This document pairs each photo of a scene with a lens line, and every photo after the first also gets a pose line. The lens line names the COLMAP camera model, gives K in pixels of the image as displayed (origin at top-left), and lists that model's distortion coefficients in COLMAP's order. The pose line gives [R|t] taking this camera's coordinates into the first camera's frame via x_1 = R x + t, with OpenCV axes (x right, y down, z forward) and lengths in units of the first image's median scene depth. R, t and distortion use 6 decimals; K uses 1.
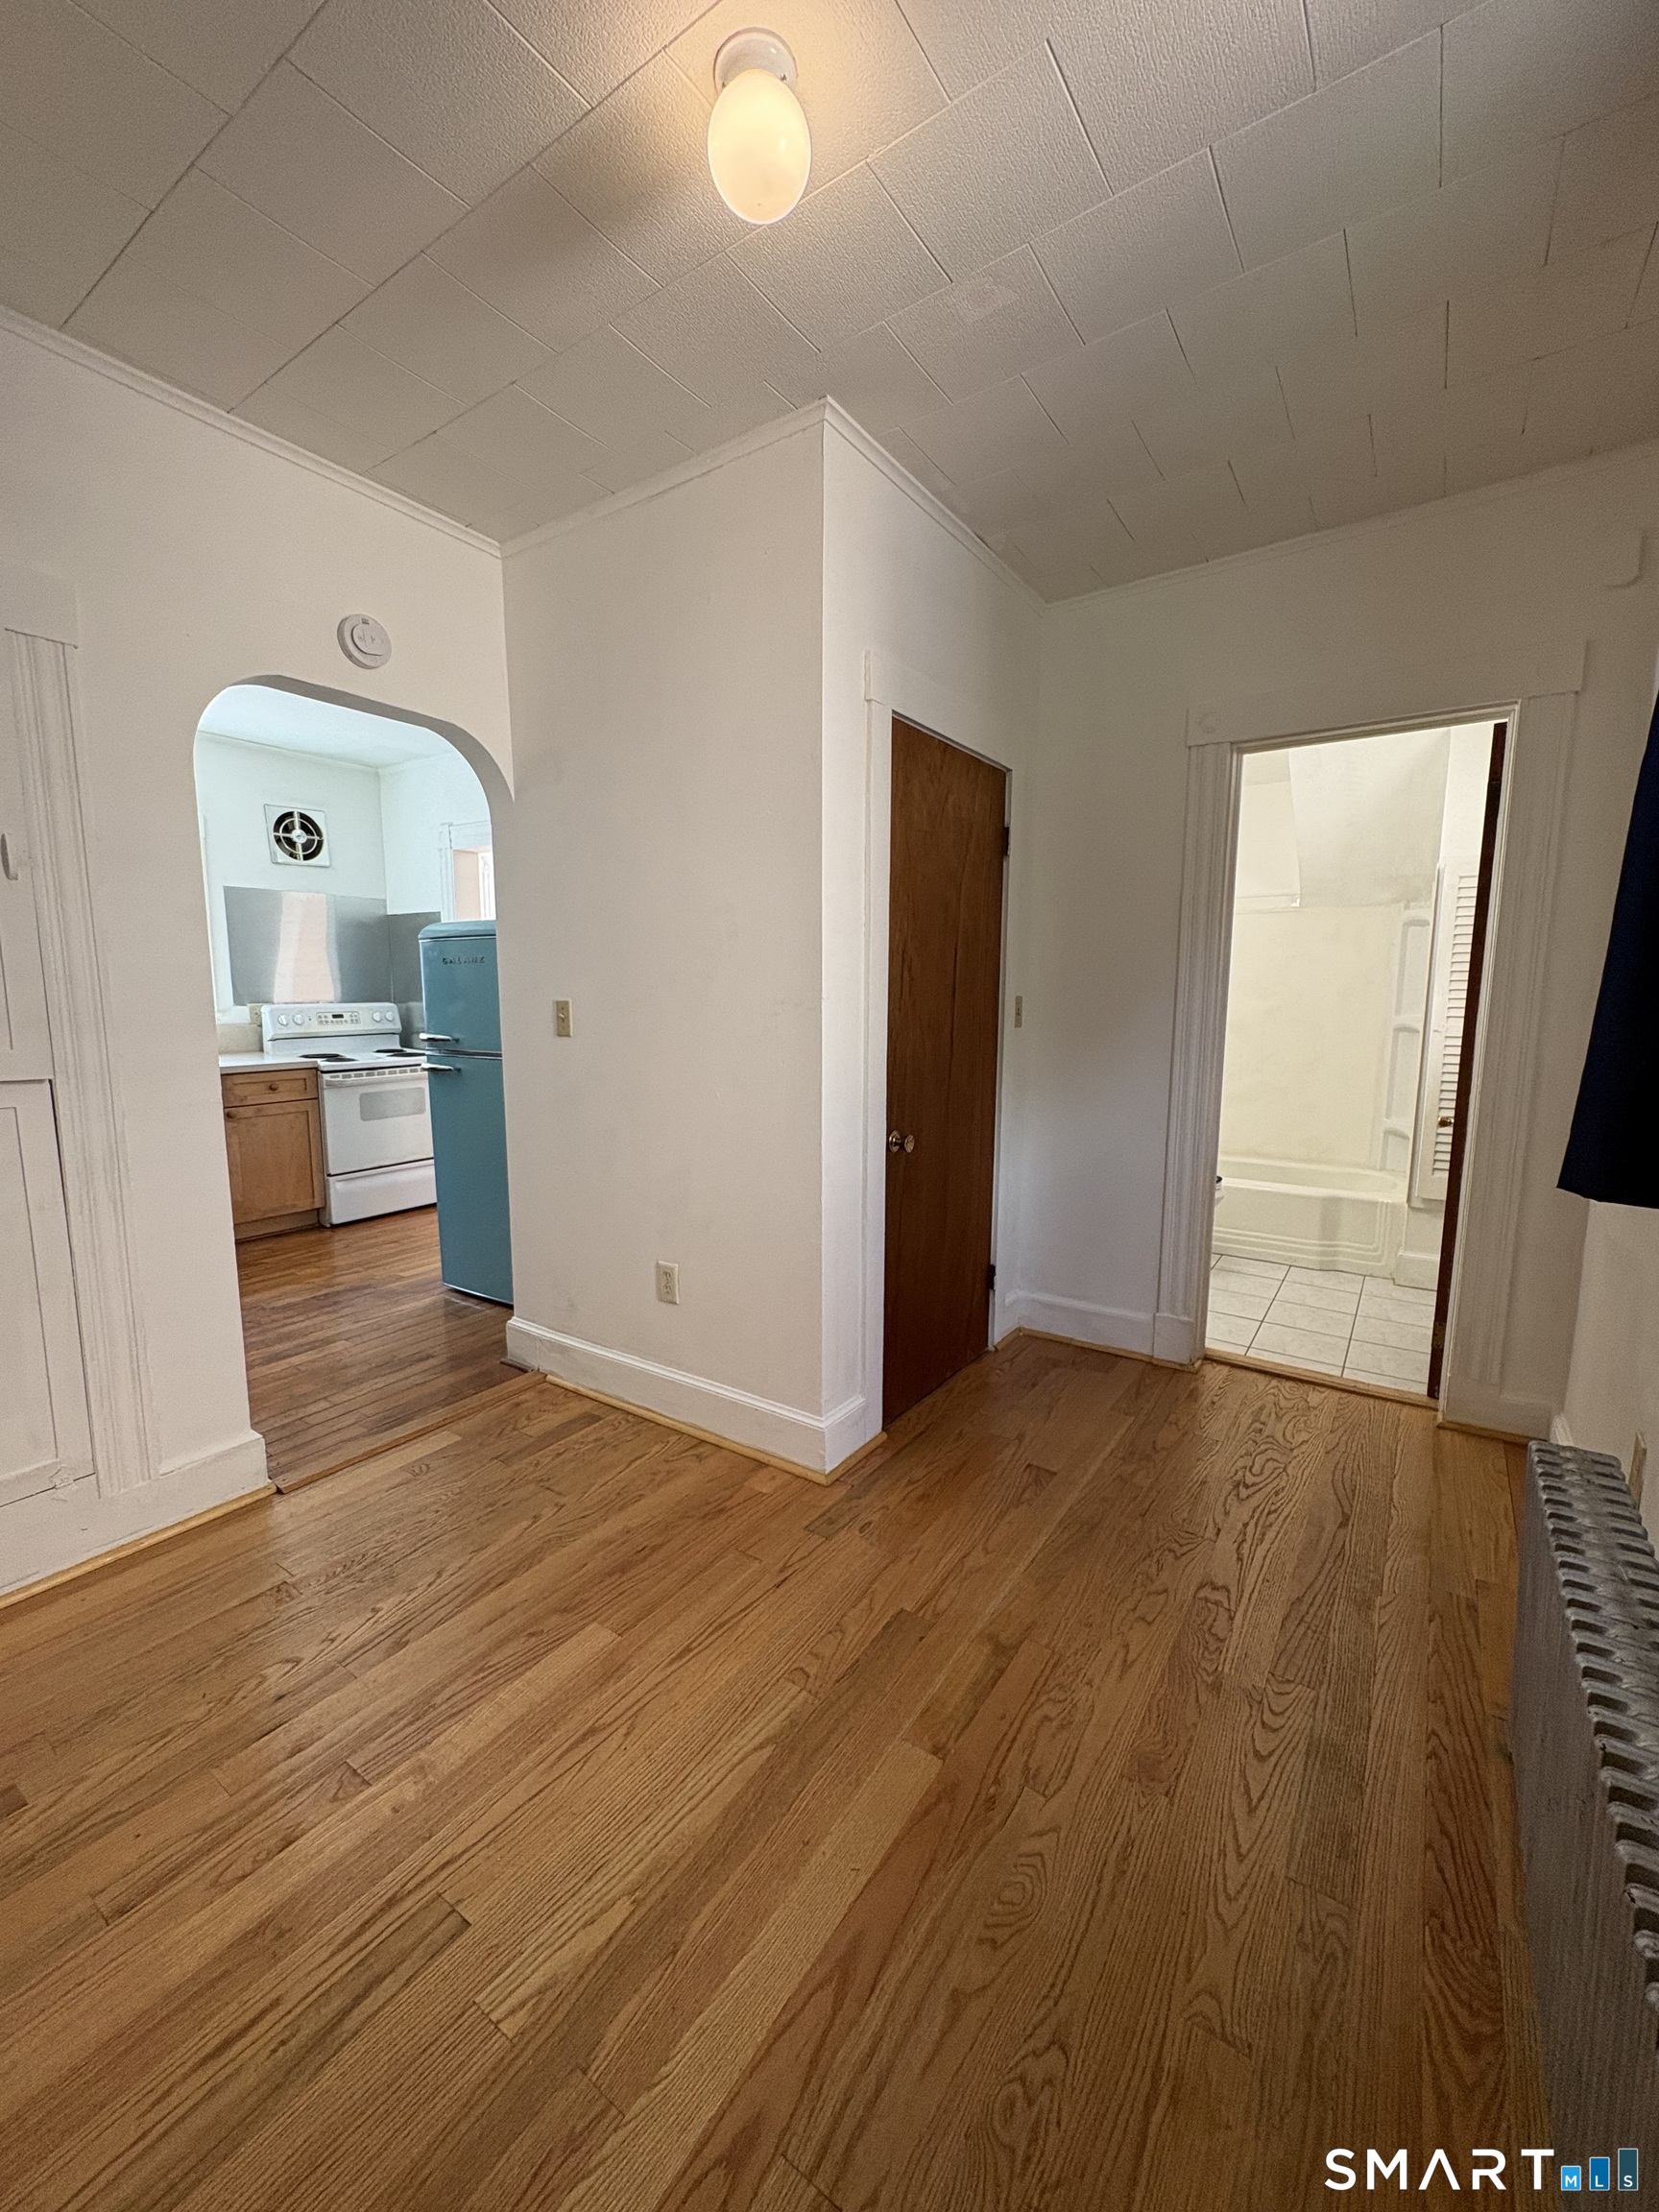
lens RADIAL K [[880.3, 0, 830.5], [0, 880.3, 1108.0], [0, 0, 1]] dist [0.000855, 0.000150]
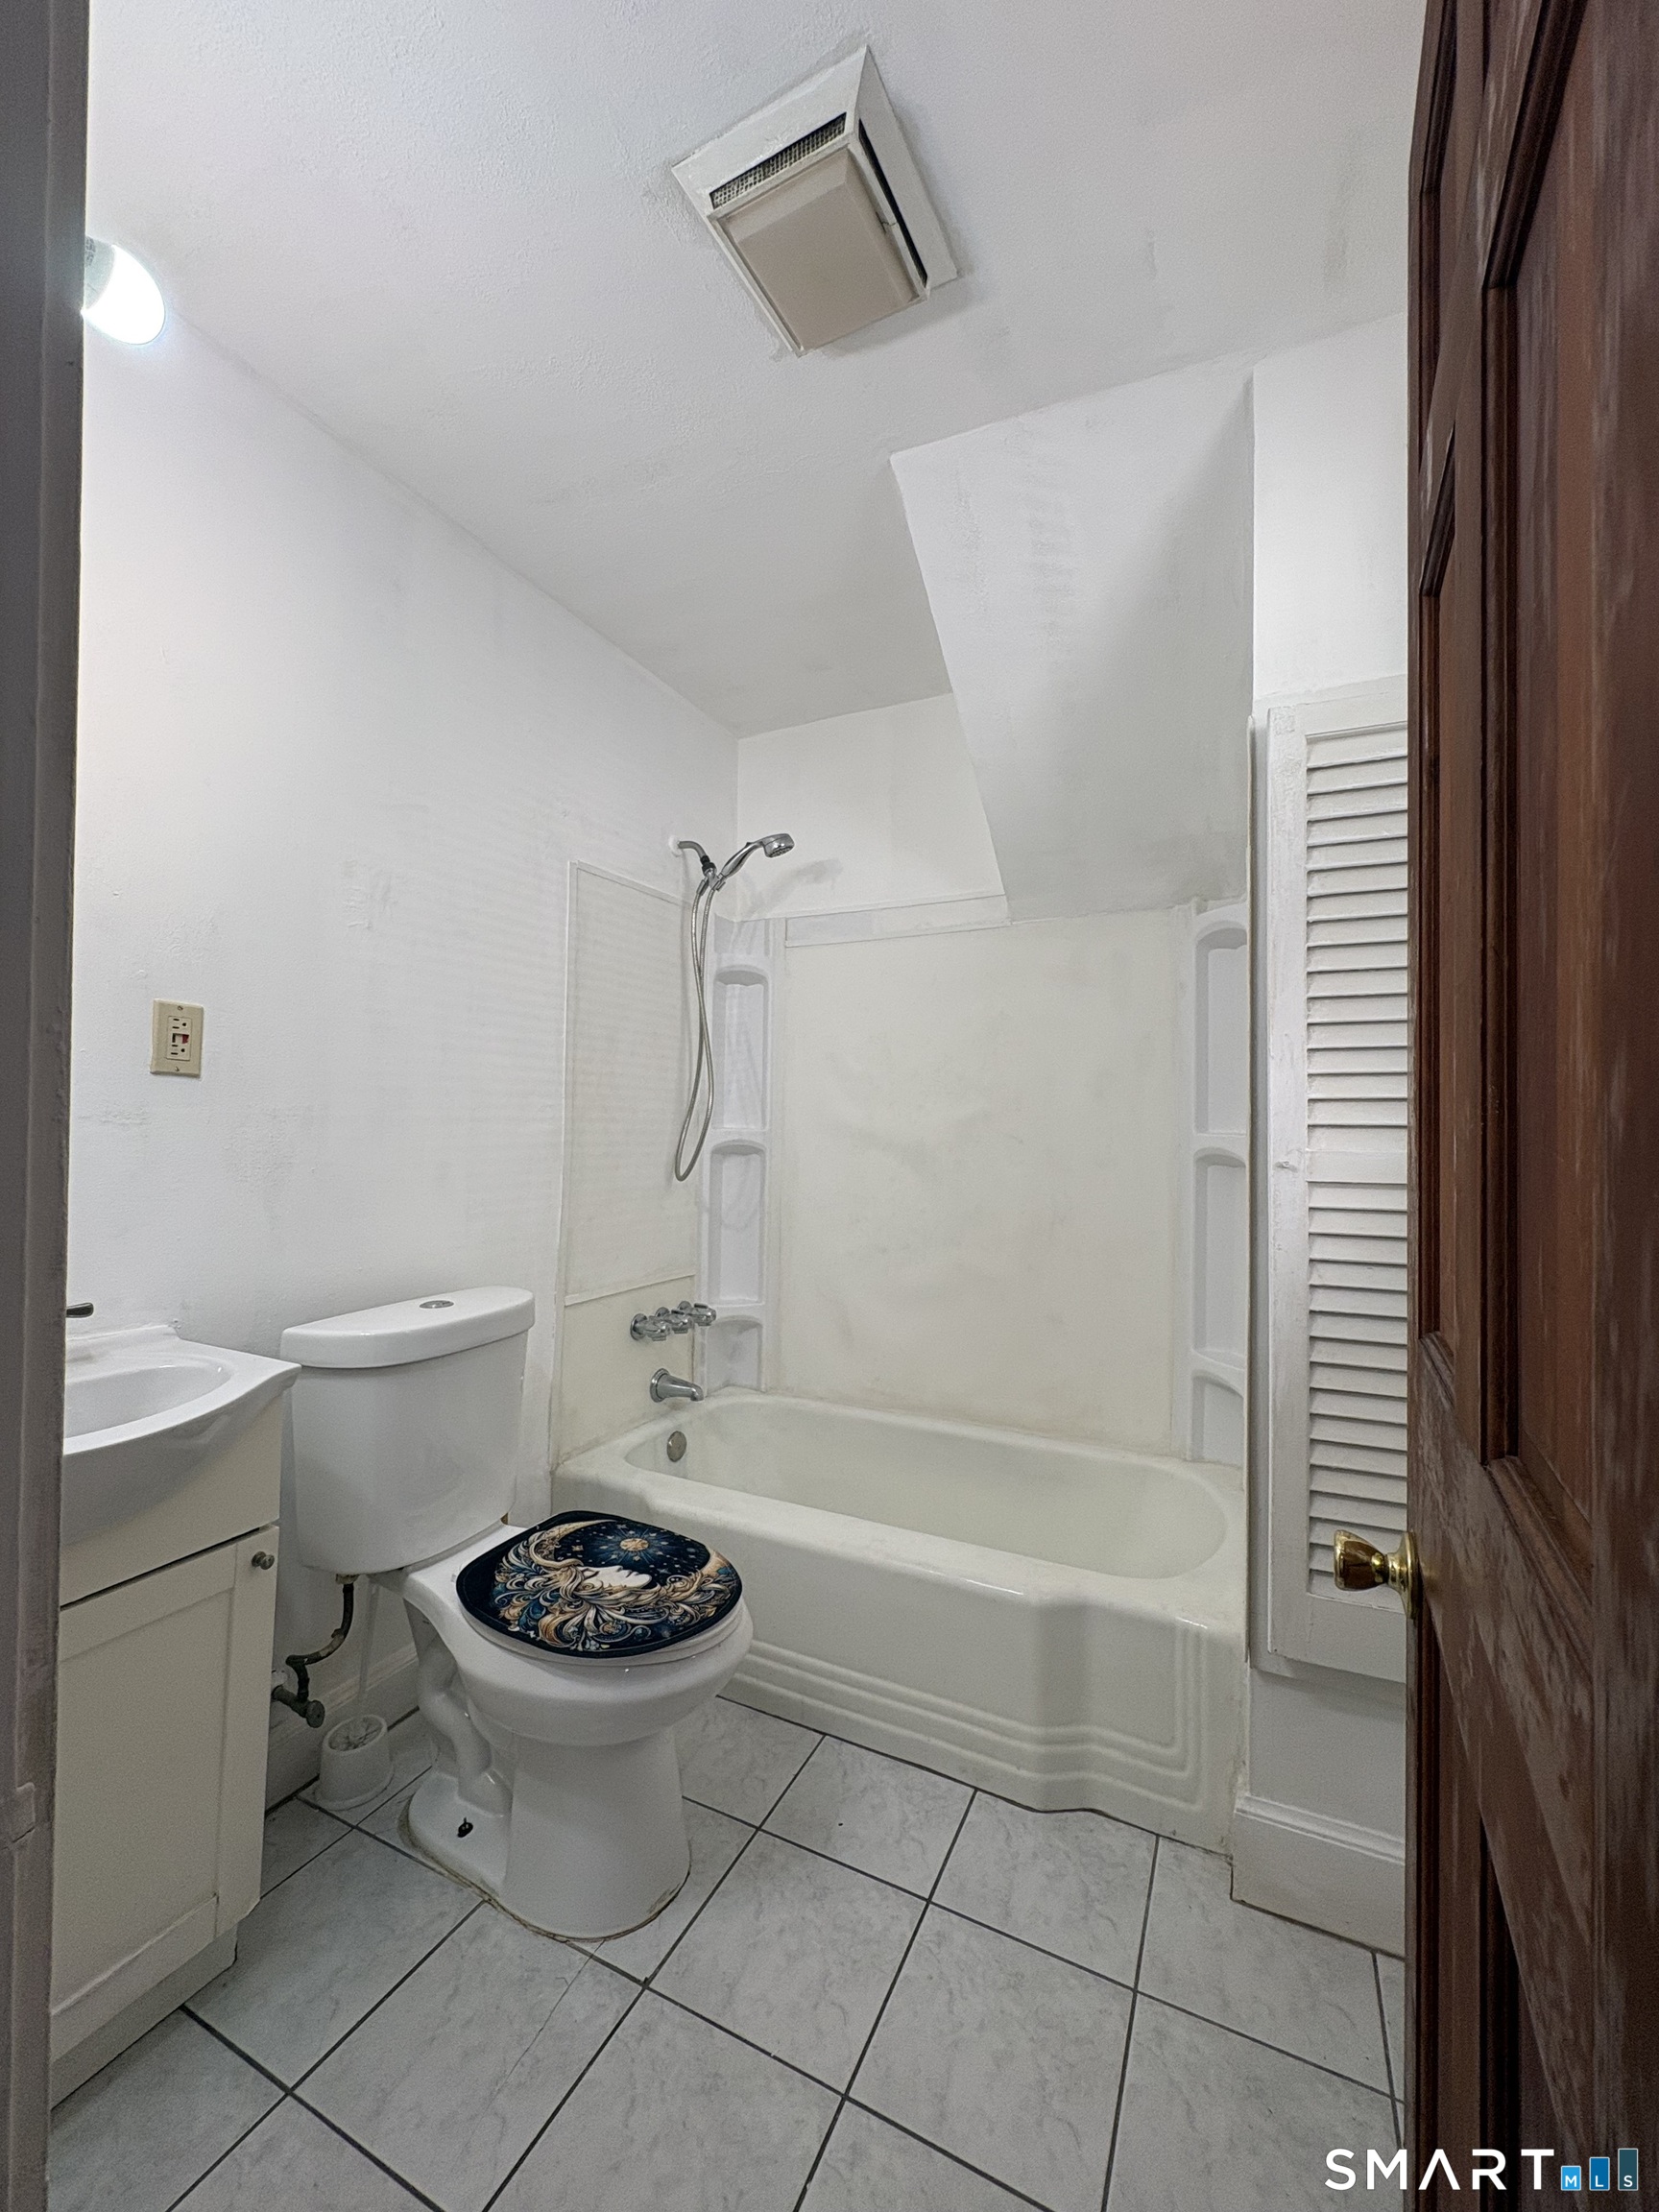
lens RADIAL K [[880.3, 0, 830.5], [0, 880.3, 1108.0], [0, 0, 1]] dist [0.000855, 0.000150]
pose [[0.990072, 0.006872, 0.140395, 0.454509], [0.012938, 0.990110, -0.139697, -0.063522], [-0.139967, 0.140126, 0.980191, 0.671013]]
